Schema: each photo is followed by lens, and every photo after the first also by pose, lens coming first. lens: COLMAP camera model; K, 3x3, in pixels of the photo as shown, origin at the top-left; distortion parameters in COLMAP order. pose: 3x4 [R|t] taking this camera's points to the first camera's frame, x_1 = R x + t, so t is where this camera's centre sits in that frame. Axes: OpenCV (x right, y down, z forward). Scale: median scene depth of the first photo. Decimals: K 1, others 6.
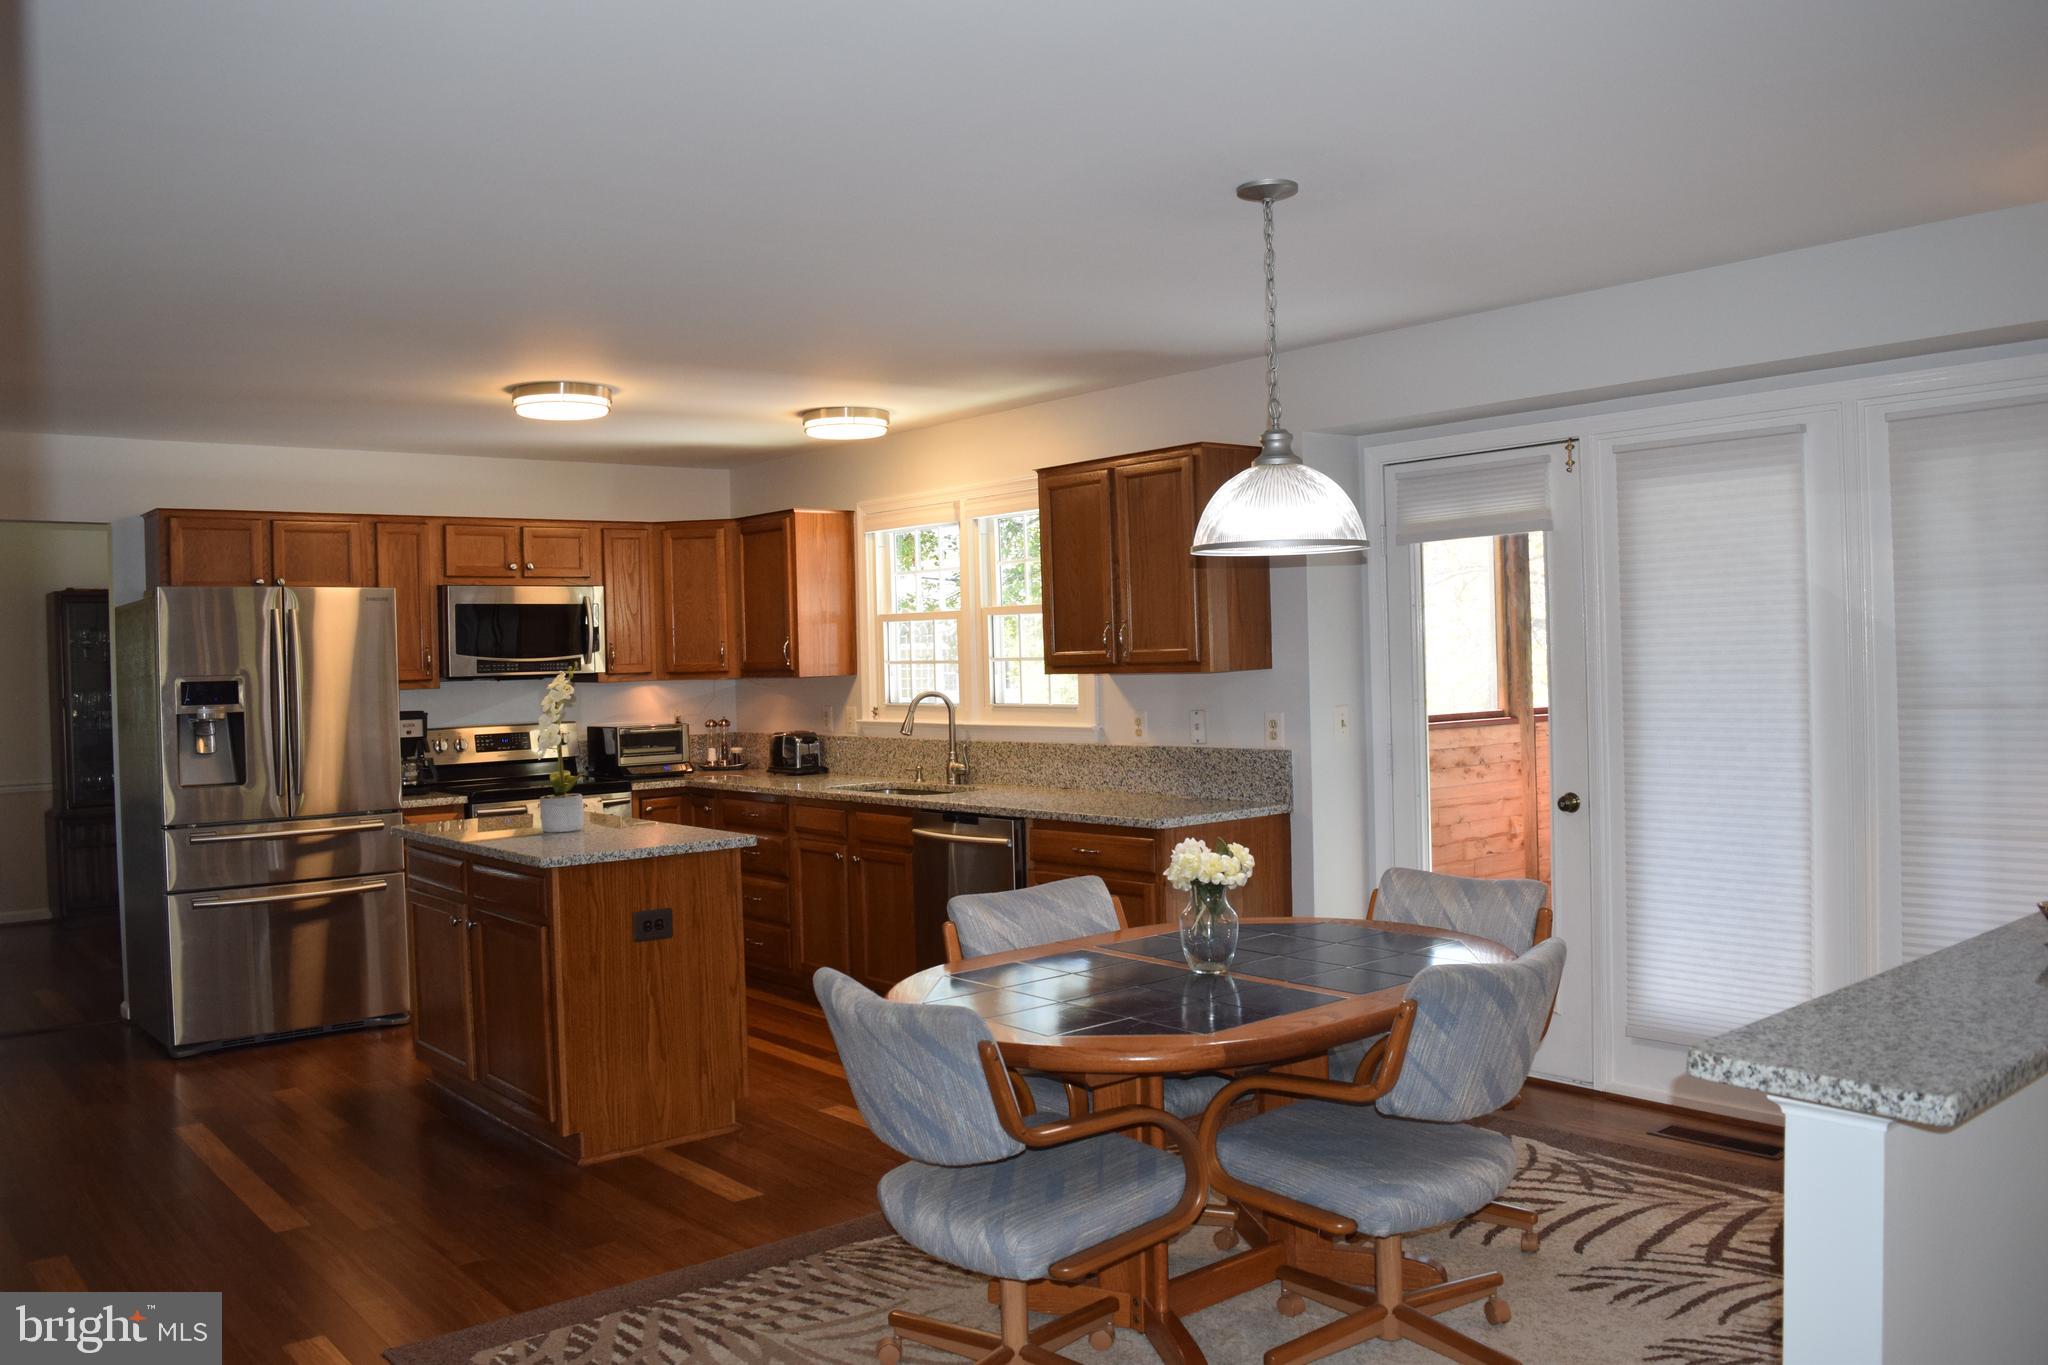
lens RADIAL K [[1618.0, 0, 1022.3], [0, 1618.0, 677.3], [0, 0, 1]] dist [-0.092326, 0.016884]
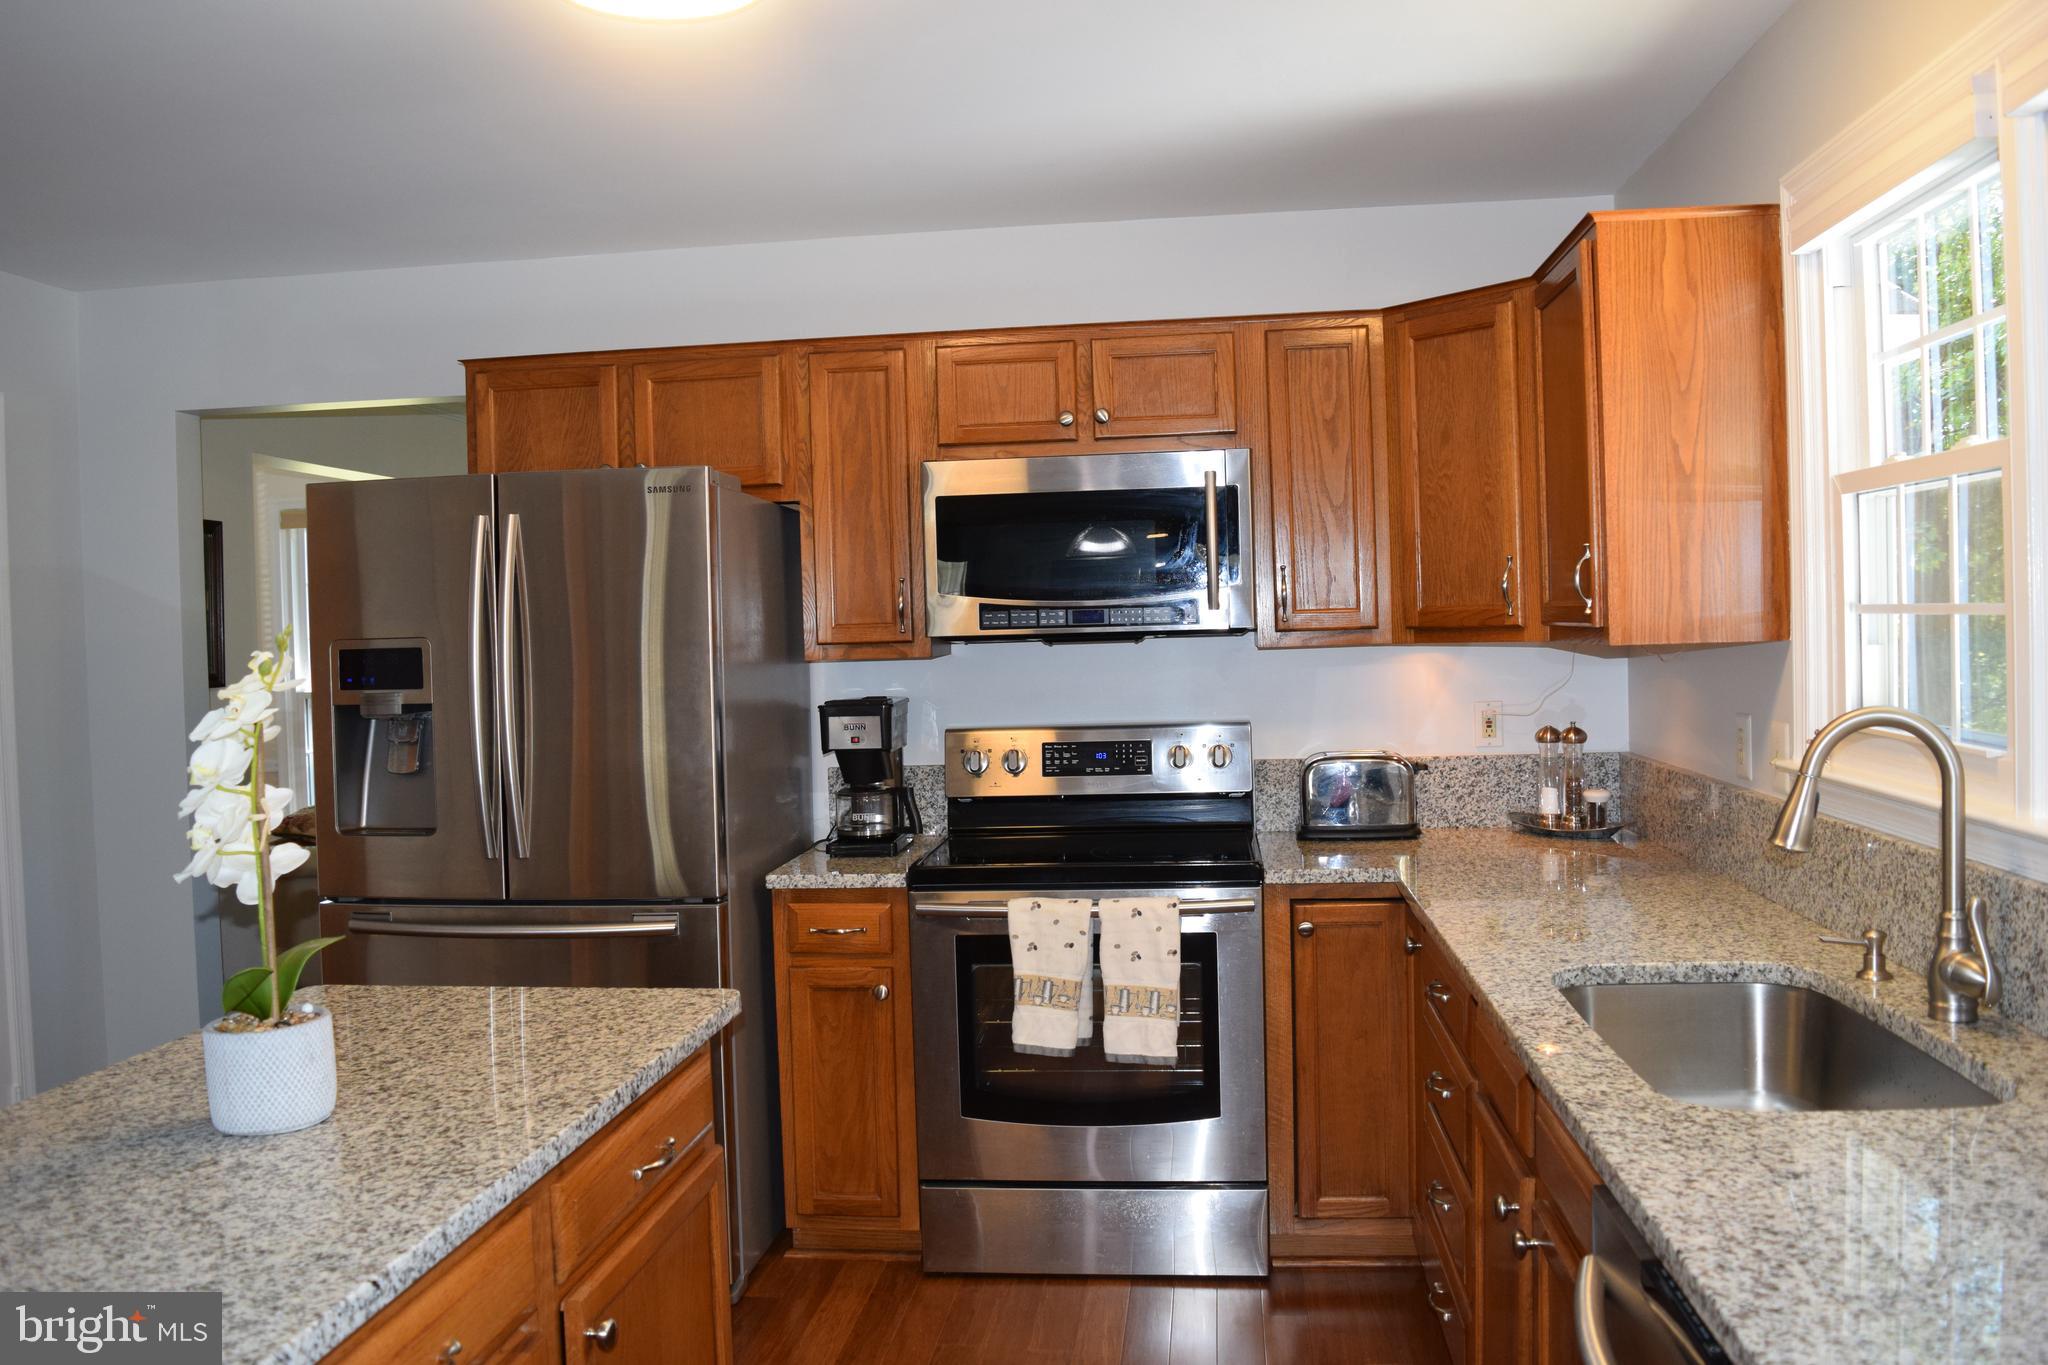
lens RADIAL K [[1618.0, 0, 1026.1], [0, 1618.0, 681.4], [0, 0, 1]] dist [-0.092326, 0.016884]
pose [[0.690888, 0.027040, -0.722456, 0.043624], [0.000260, 0.999291, 0.037650, -0.005201], [0.722961, -0.026200, 0.690391, 0.626402]]
